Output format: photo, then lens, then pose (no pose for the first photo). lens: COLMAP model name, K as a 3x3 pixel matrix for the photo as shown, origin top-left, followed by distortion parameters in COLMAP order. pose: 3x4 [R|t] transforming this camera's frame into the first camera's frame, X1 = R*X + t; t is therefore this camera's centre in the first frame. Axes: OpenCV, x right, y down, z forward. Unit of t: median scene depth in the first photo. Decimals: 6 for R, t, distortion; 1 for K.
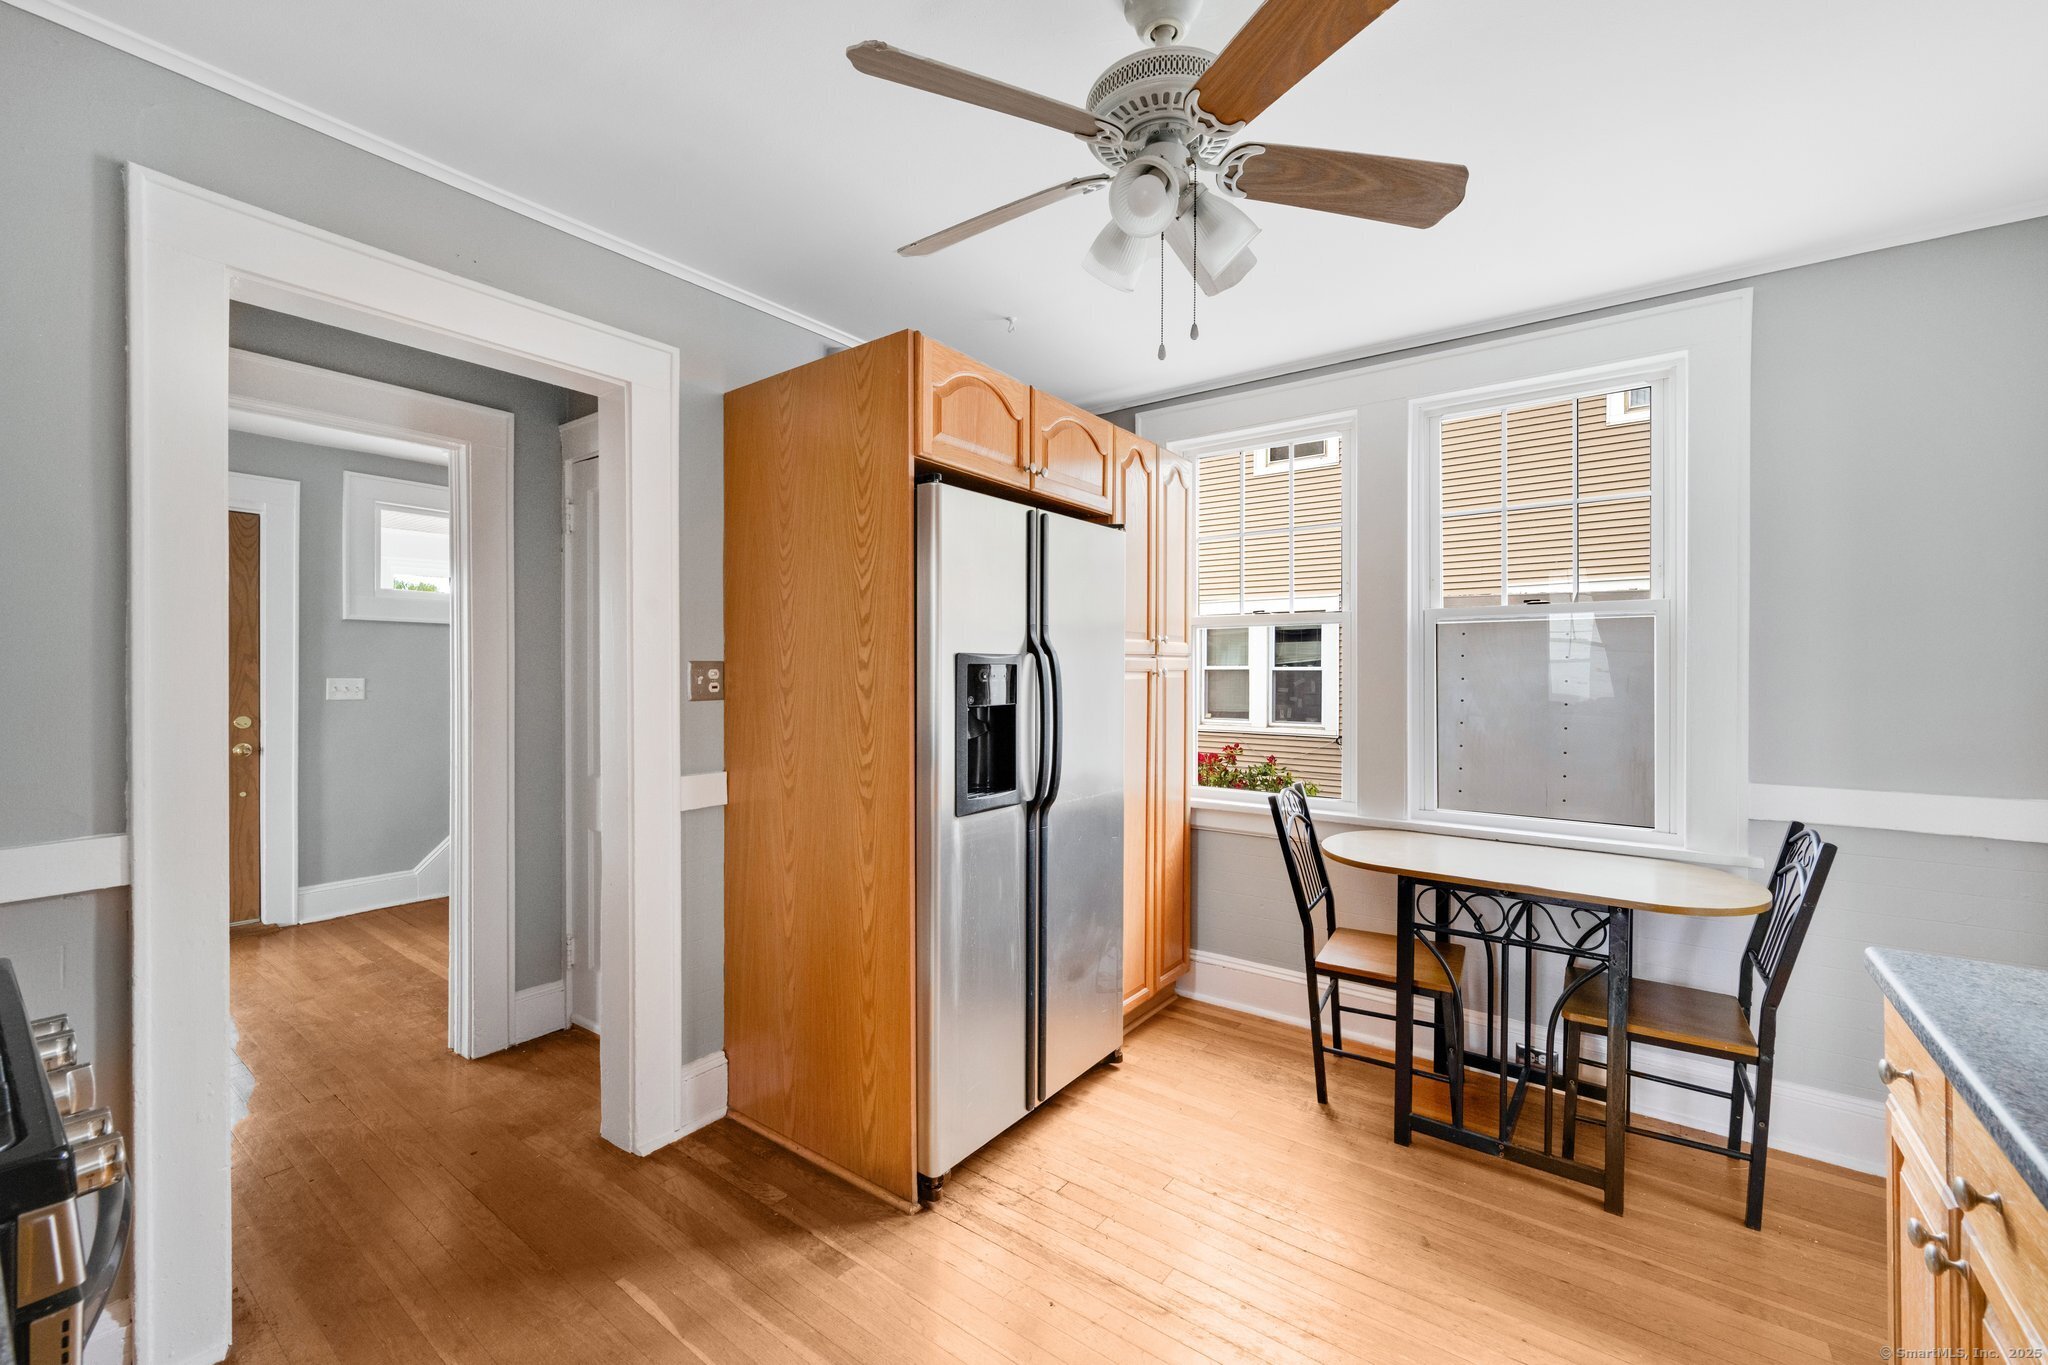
lens RADIAL K [[838.7, 0, 1017.7], [0, 838.7, 673.2], [0, 0, 1]] dist [0.001768, -0.000028]
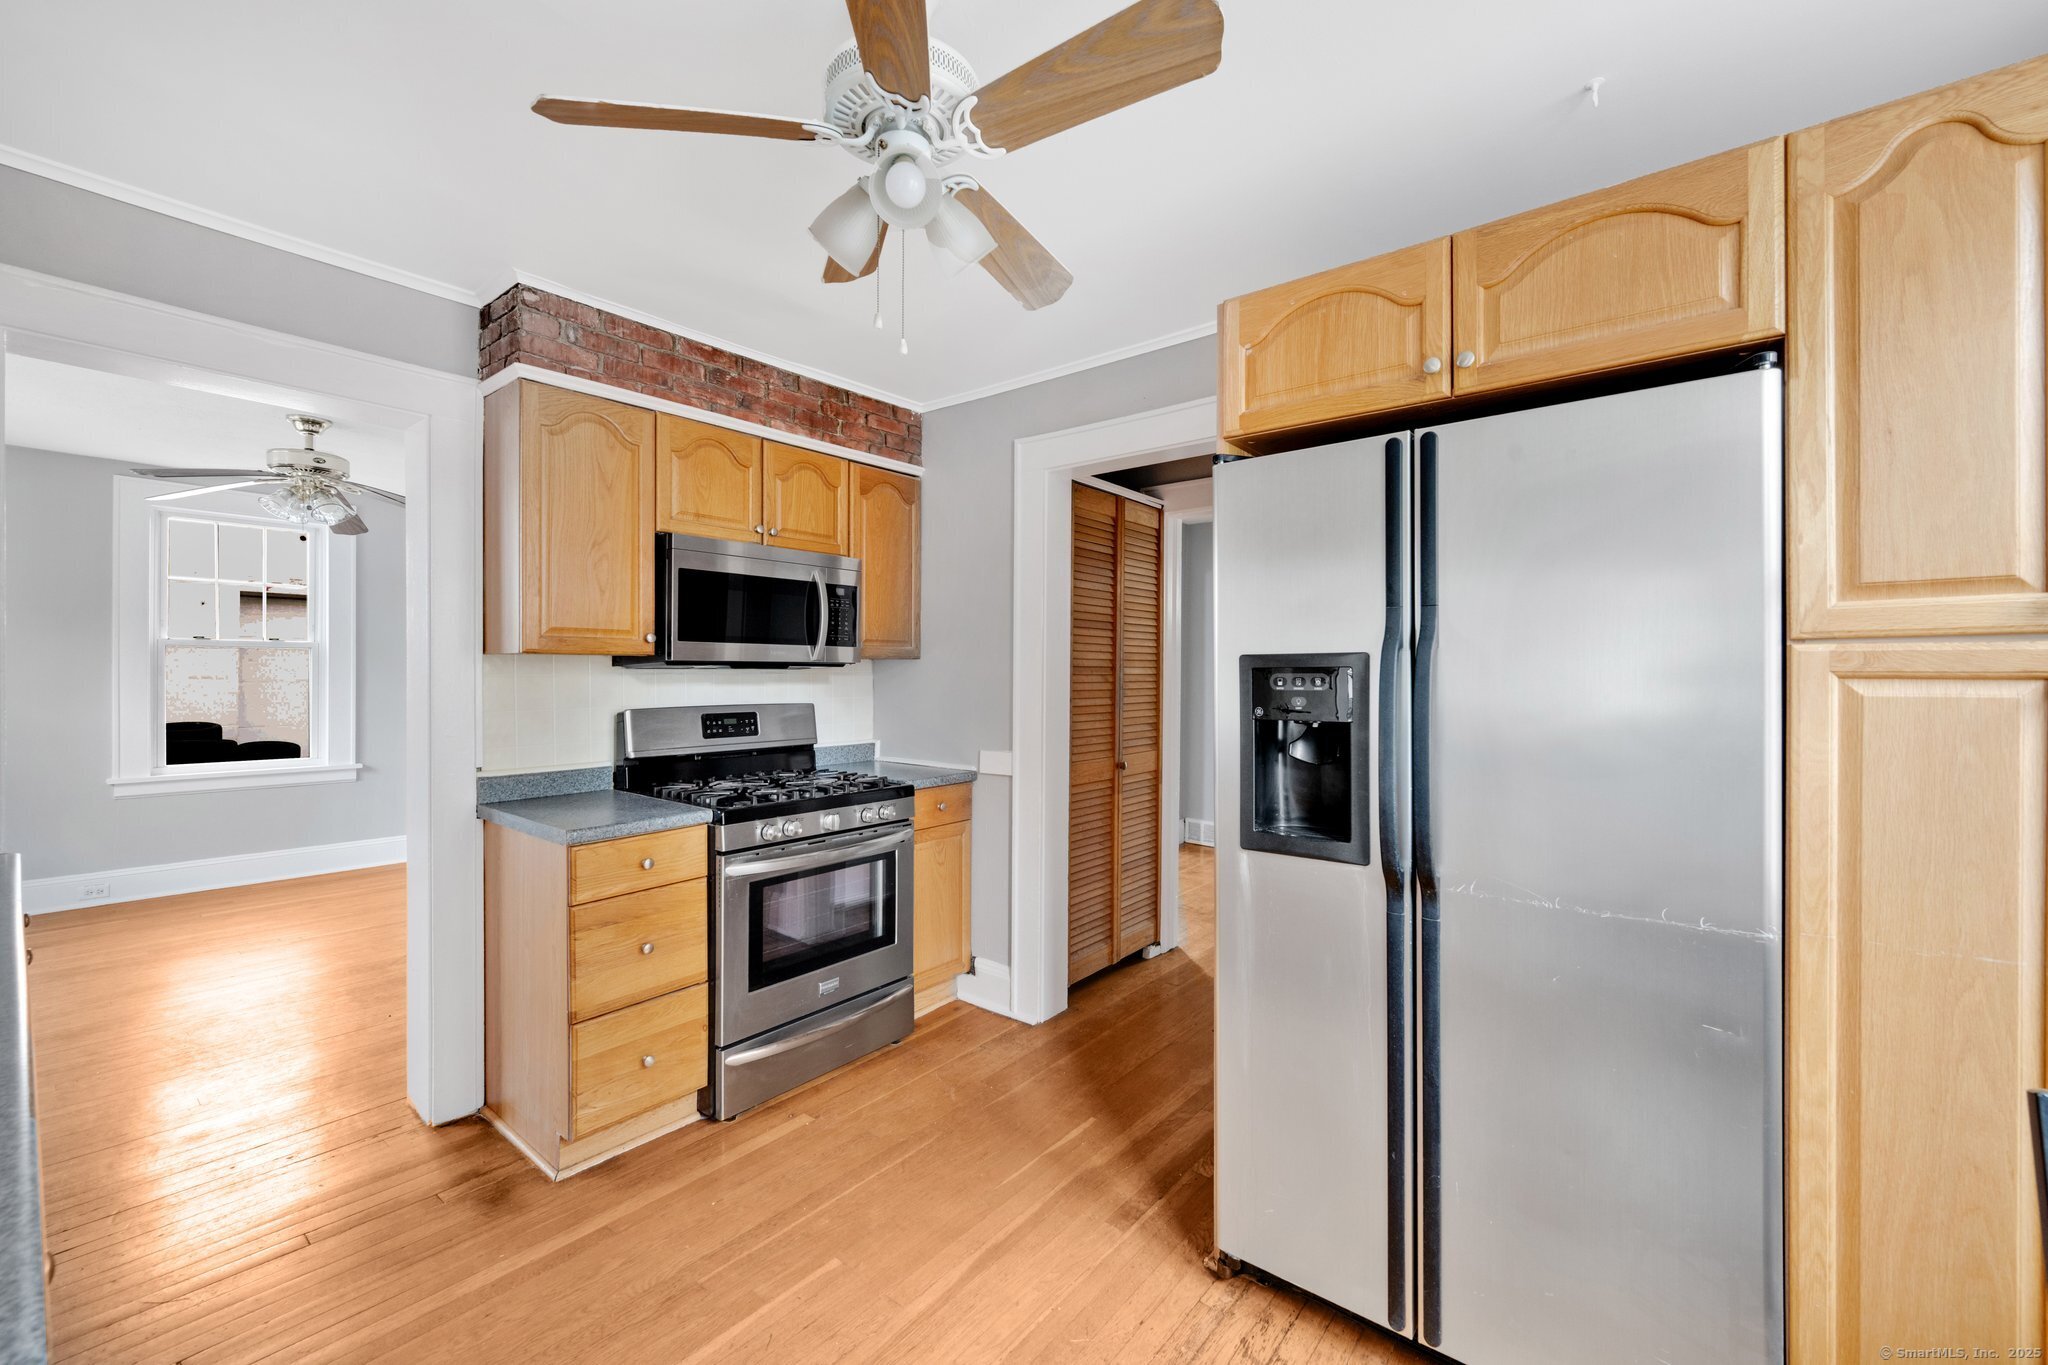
lens RADIAL K [[838.7, 0, 1019.7], [0, 838.7, 679.2], [0, 0, 1]] dist [0.001768, -0.000028]
pose [[-0.048660, -0.000368, -0.998815, 0.787177], [-0.010984, 0.999940, 0.000166, 0.003414], [0.998755, 0.010980, -0.048661, 0.814741]]
